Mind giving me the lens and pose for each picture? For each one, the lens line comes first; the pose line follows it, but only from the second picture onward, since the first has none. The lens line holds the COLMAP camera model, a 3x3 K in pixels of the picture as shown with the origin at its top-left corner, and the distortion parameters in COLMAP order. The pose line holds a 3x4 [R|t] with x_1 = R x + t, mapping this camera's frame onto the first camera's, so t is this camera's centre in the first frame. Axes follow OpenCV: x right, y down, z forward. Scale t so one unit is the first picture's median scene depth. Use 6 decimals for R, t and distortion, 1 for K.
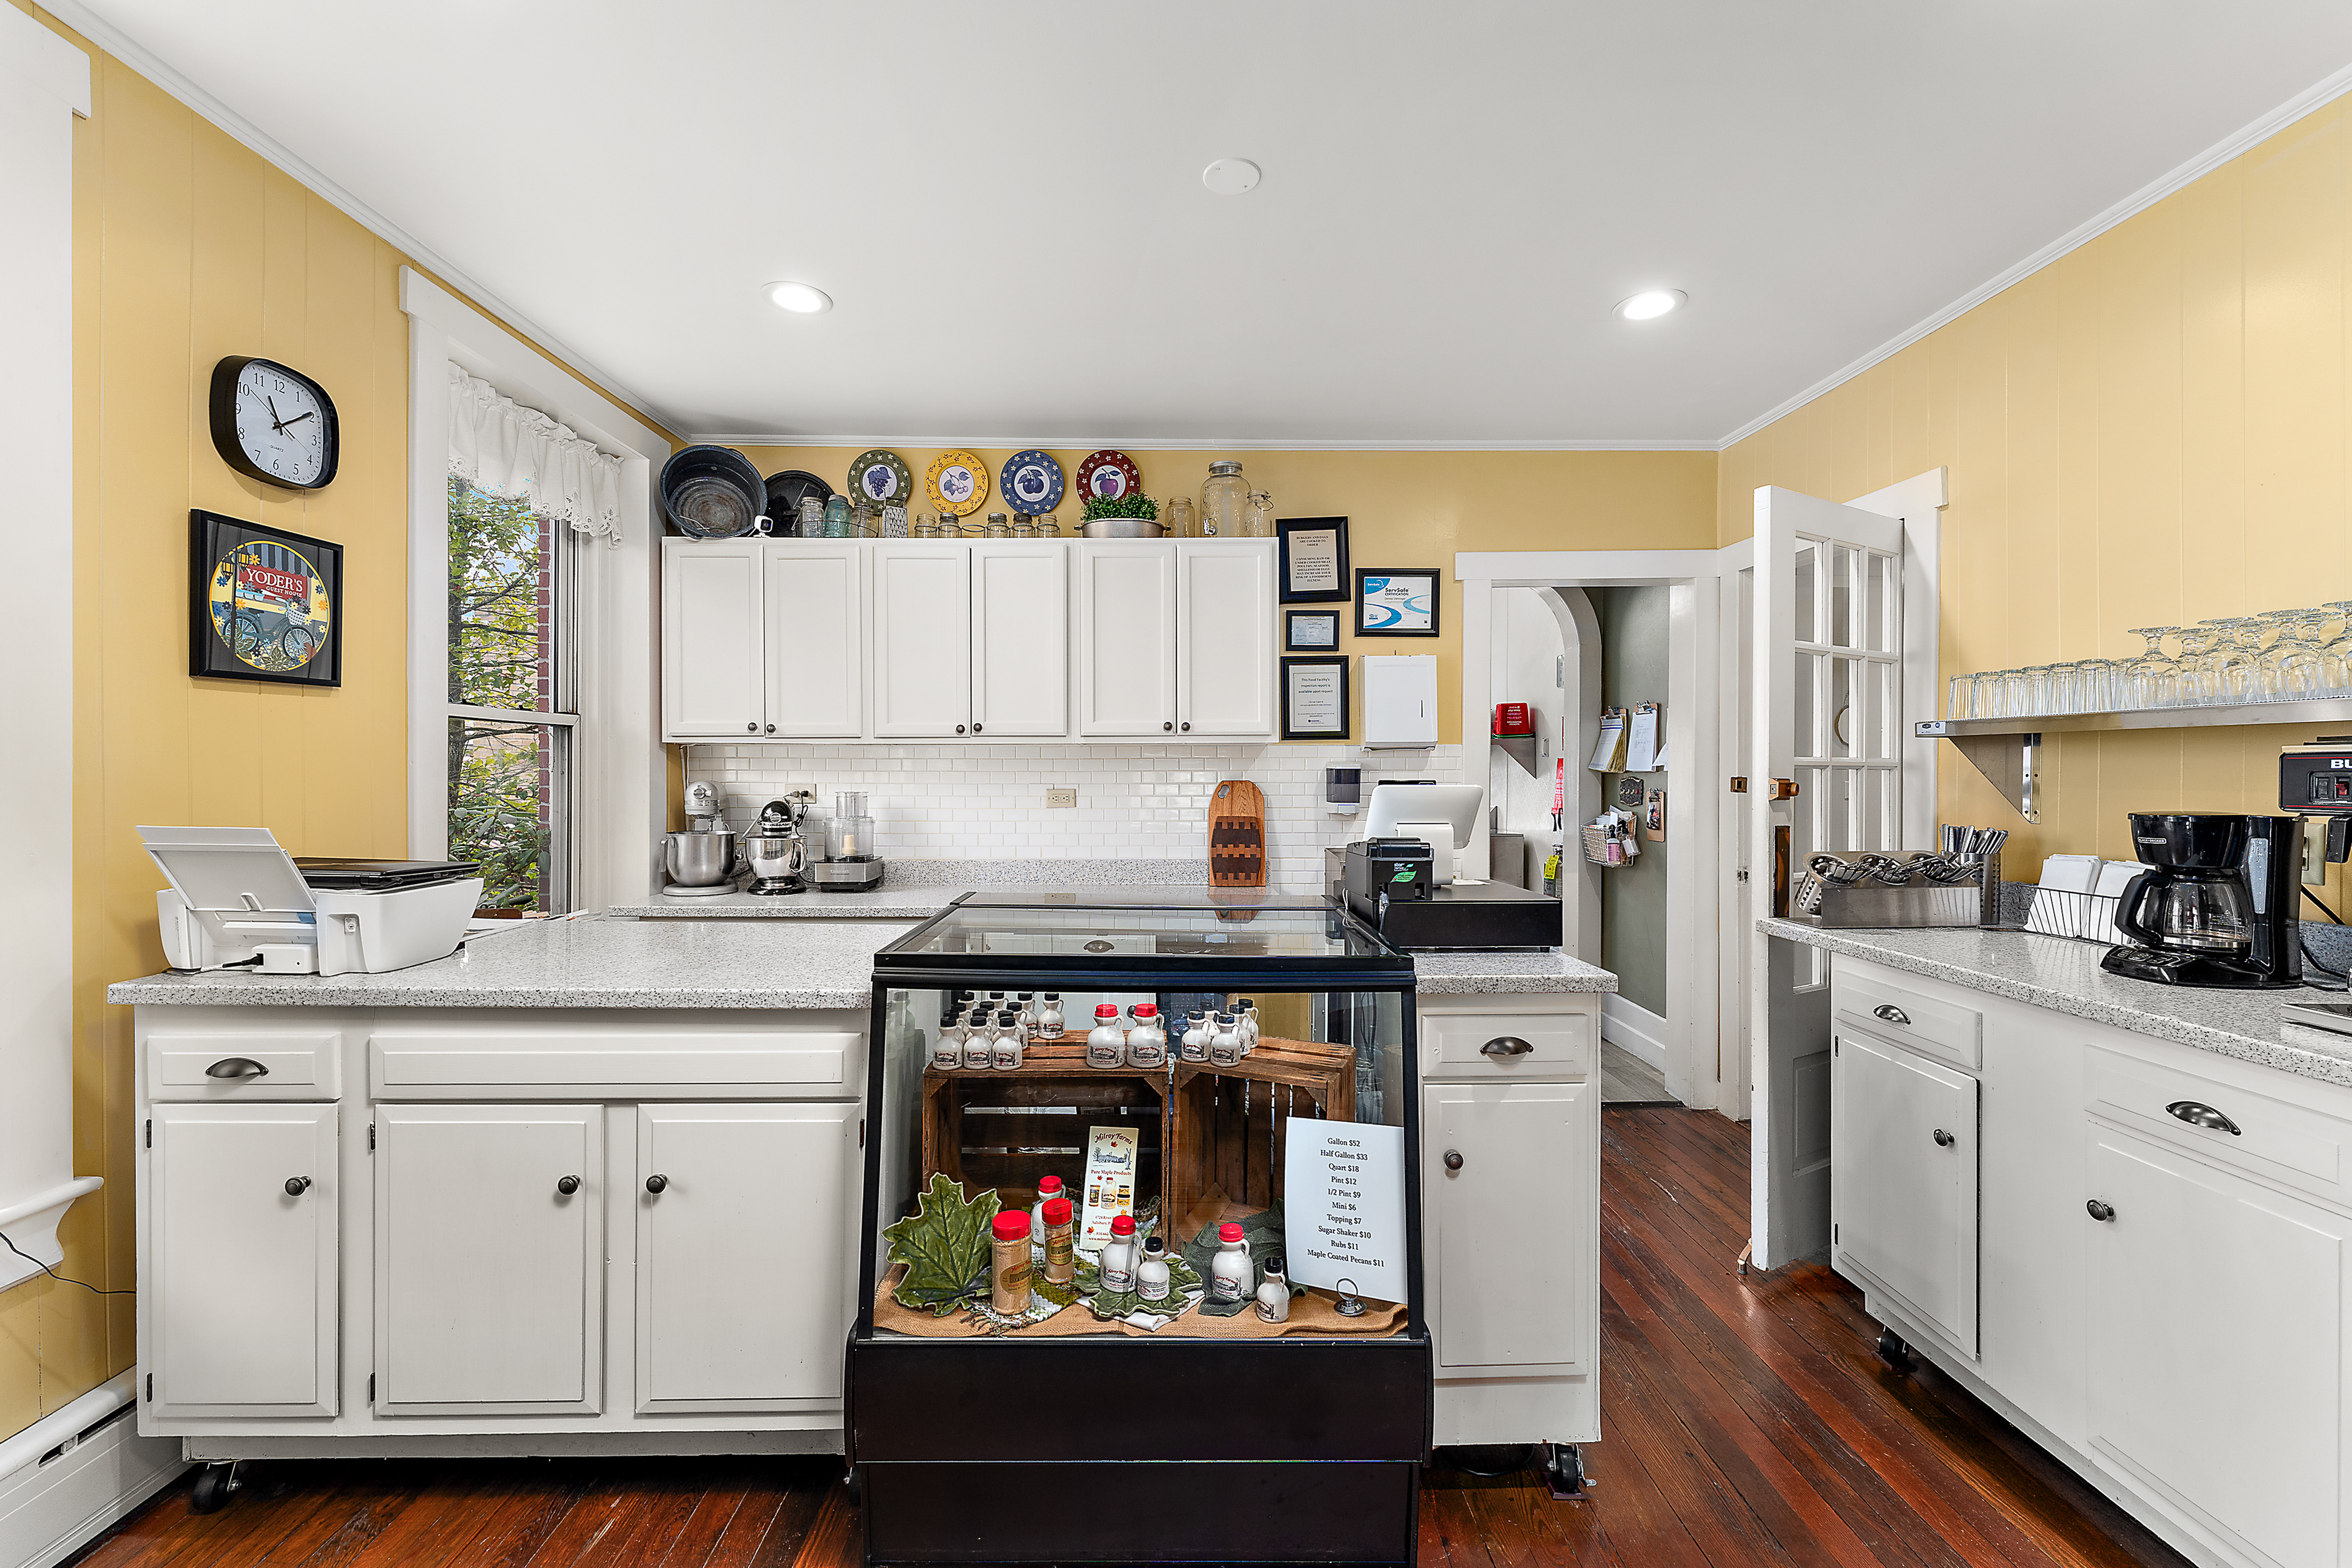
lens RADIAL K [[954.0, 0, 1178.2], [0, 954.0, 773.4], [0, 0, 1]] dist [-0.000827, -0.000011]
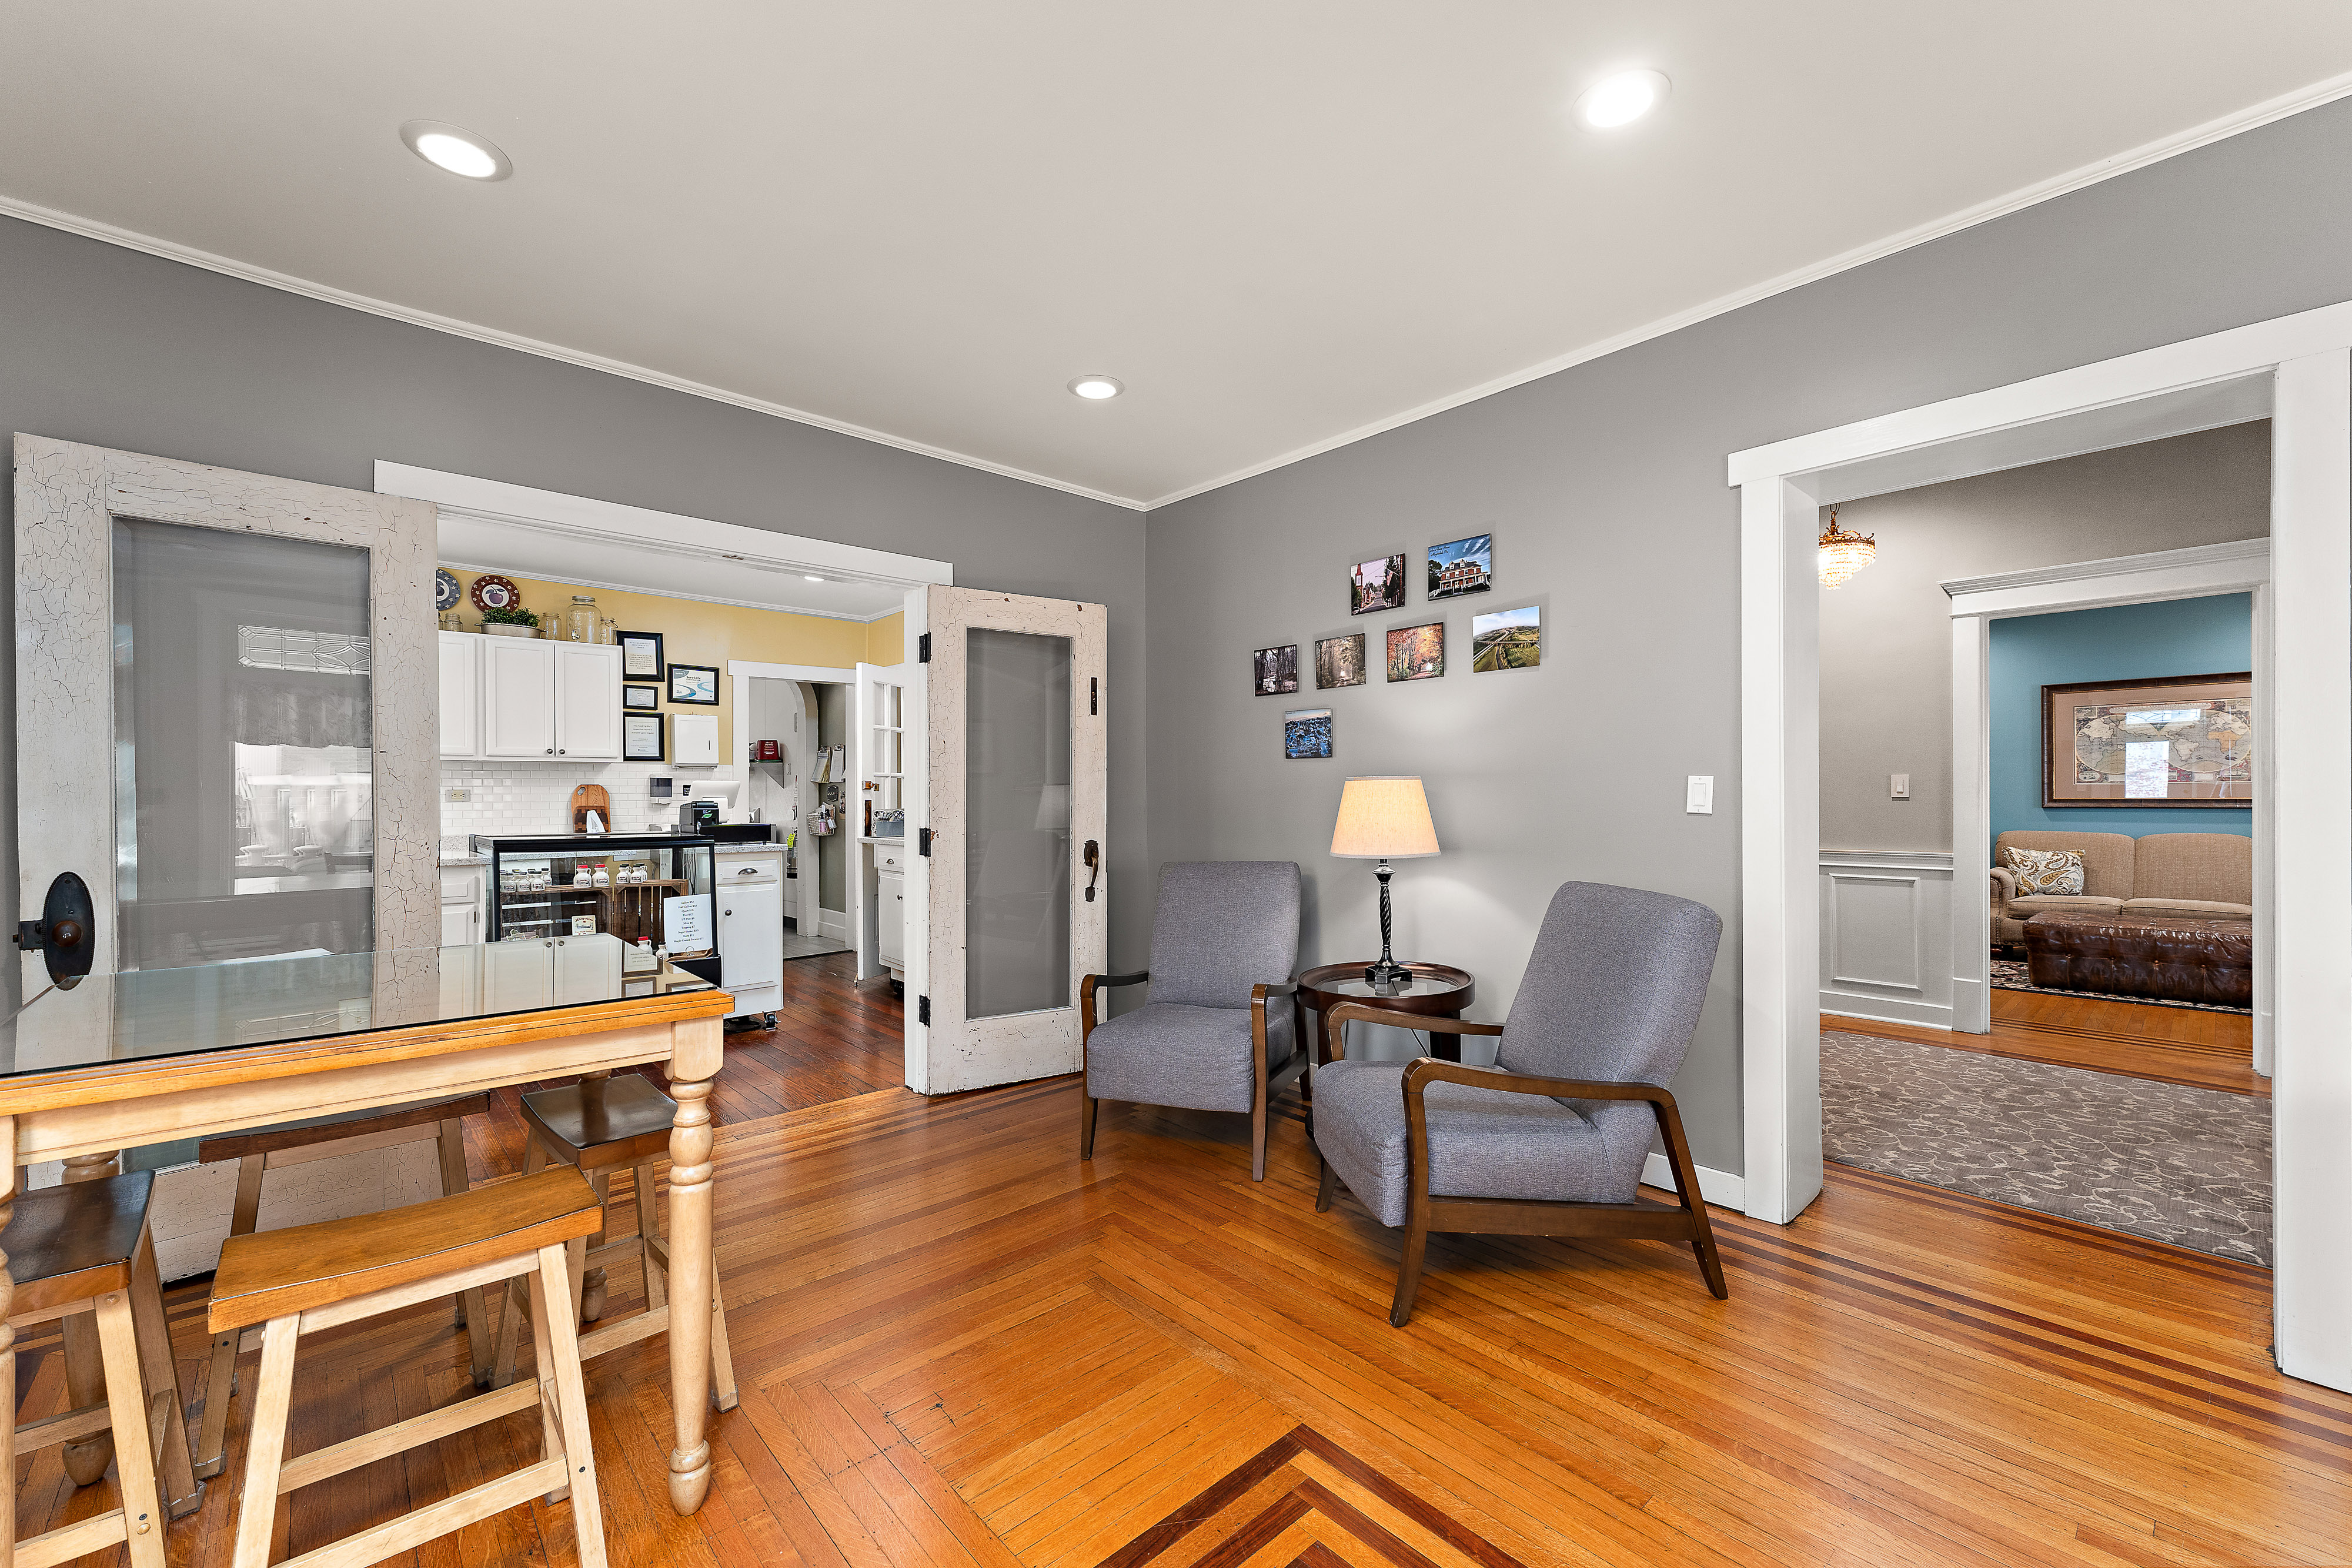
lens RADIAL K [[954.0, 0, 1175.0], [0, 954.0, 791.5], [0, 0, 1]] dist [-0.000827, -0.000011]
pose [[0.752337, -0.001773, 0.658776, -0.268662], [0.004957, 0.999983, -0.002969, 0.029698], [-0.658759, 0.005499, 0.752334, -0.932034]]
